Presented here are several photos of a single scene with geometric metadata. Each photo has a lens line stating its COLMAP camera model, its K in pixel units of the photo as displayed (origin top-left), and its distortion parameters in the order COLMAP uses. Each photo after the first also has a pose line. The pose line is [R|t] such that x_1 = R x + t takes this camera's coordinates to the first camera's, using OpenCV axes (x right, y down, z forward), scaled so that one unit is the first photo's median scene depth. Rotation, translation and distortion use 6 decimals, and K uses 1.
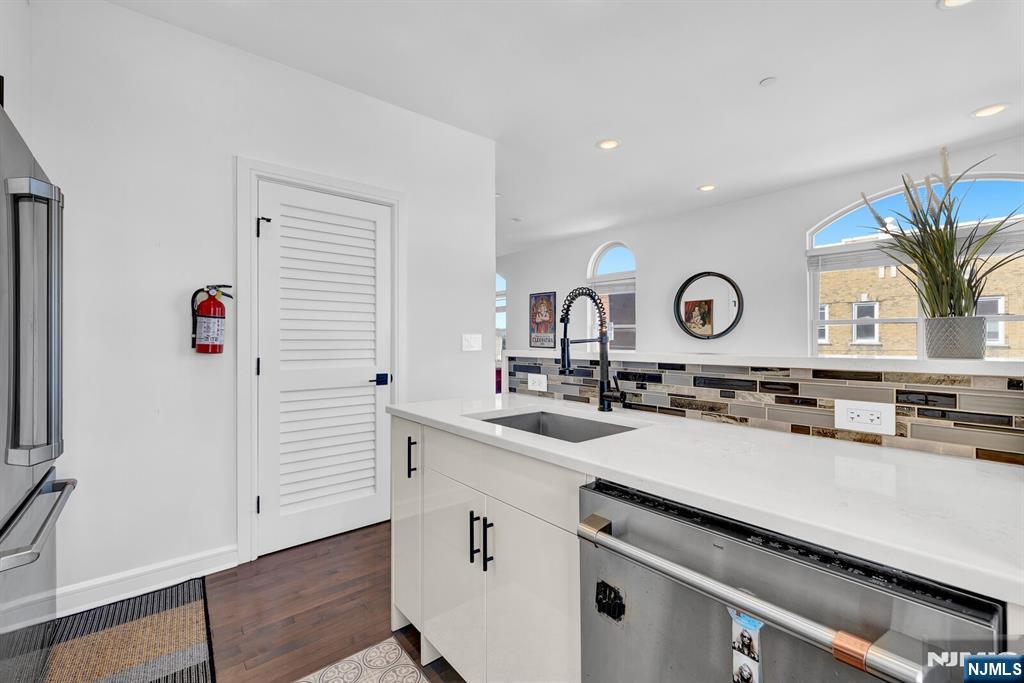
lens RADIAL K [[428.3, 0, 521.5], [0, 428.3, 334.8], [0, 0, 1]] dist [-0.000991, -0.000115]
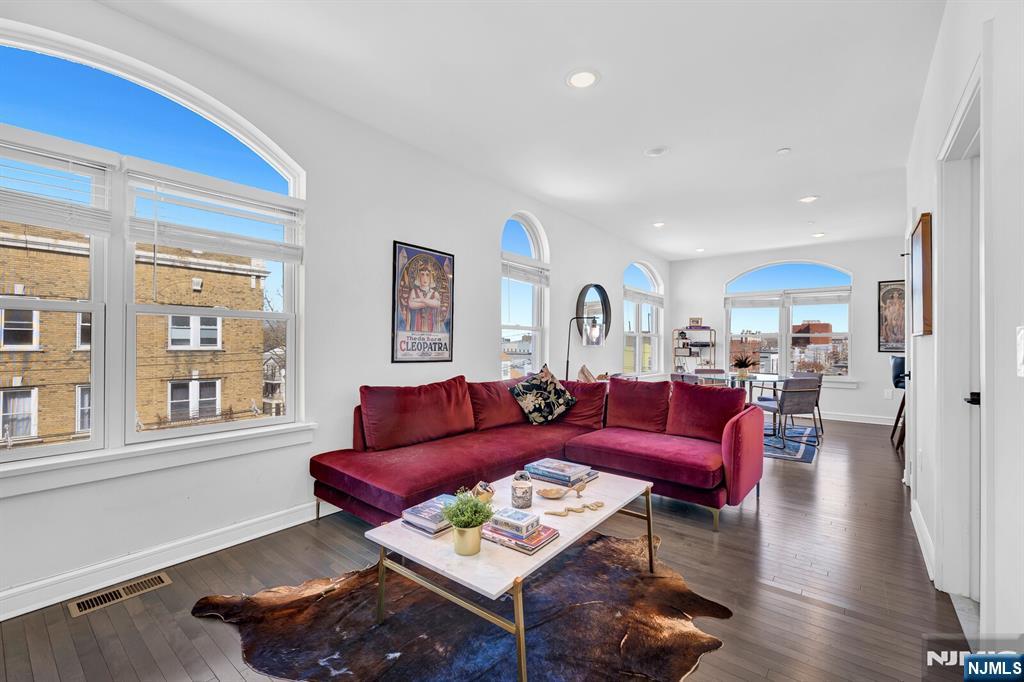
lens RADIAL K [[436.0, 0, 512.0], [0, 436.0, 341.0], [0, 0, 1]] dist [0.001082, 0.000034]
pose [[-0.186528, 0.008183, 0.982415, -0.454416], [-0.009233, 0.999907, -0.010082, 0.010628], [-0.982406, -0.010951, -0.186435, 1.004944]]
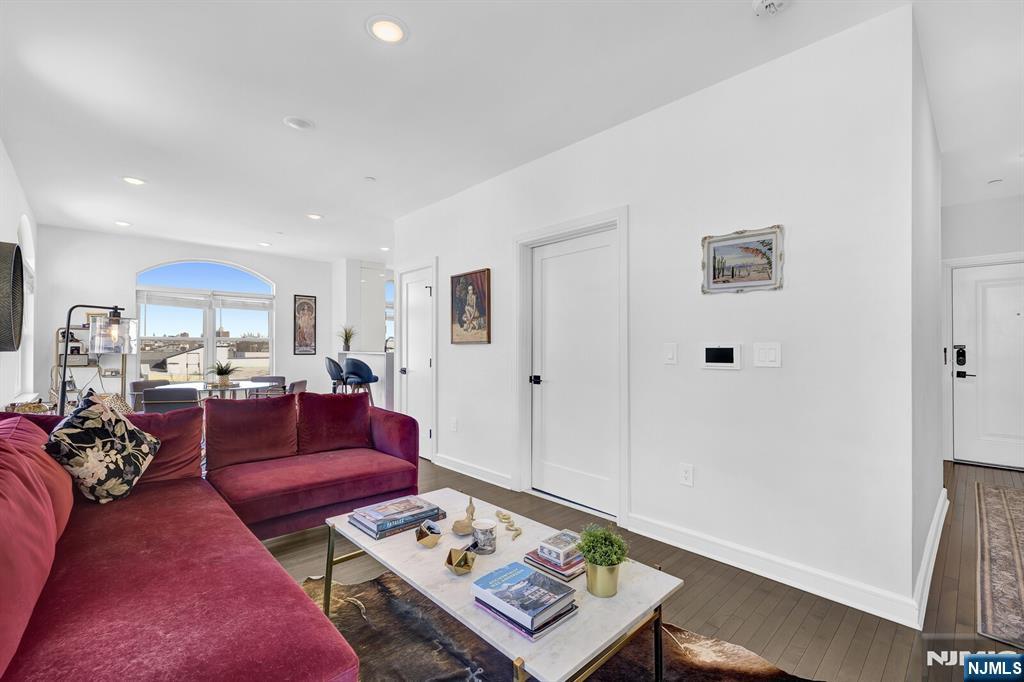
lens RADIAL K [[438.3, 0, 508.7], [0, 438.3, 347.5], [0, 0, 1]] dist [-0.000510, -0.000165]
pose [[-0.999350, 0.002567, -0.035945, -0.189173], [0.002802, 0.999975, -0.006476, 0.007855], [0.035928, -0.006573, -0.999333, 1.175224]]
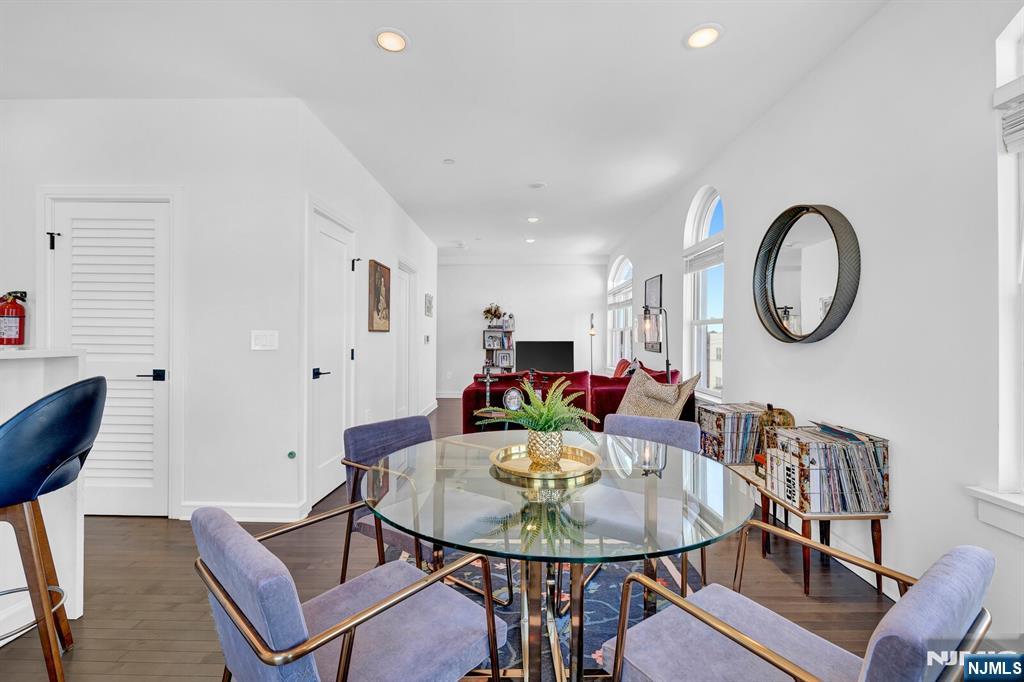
lens RADIAL K [[428.3, 0, 521.5], [0, 428.3, 334.3], [0, 0, 1]] dist [-0.000991, -0.000115]
pose [[0.756169, 0.004597, -0.654360, 0.364557], [-0.005327, 0.999985, 0.000869, 0.000965], [0.654354, 0.002829, 0.756183, 0.296344]]
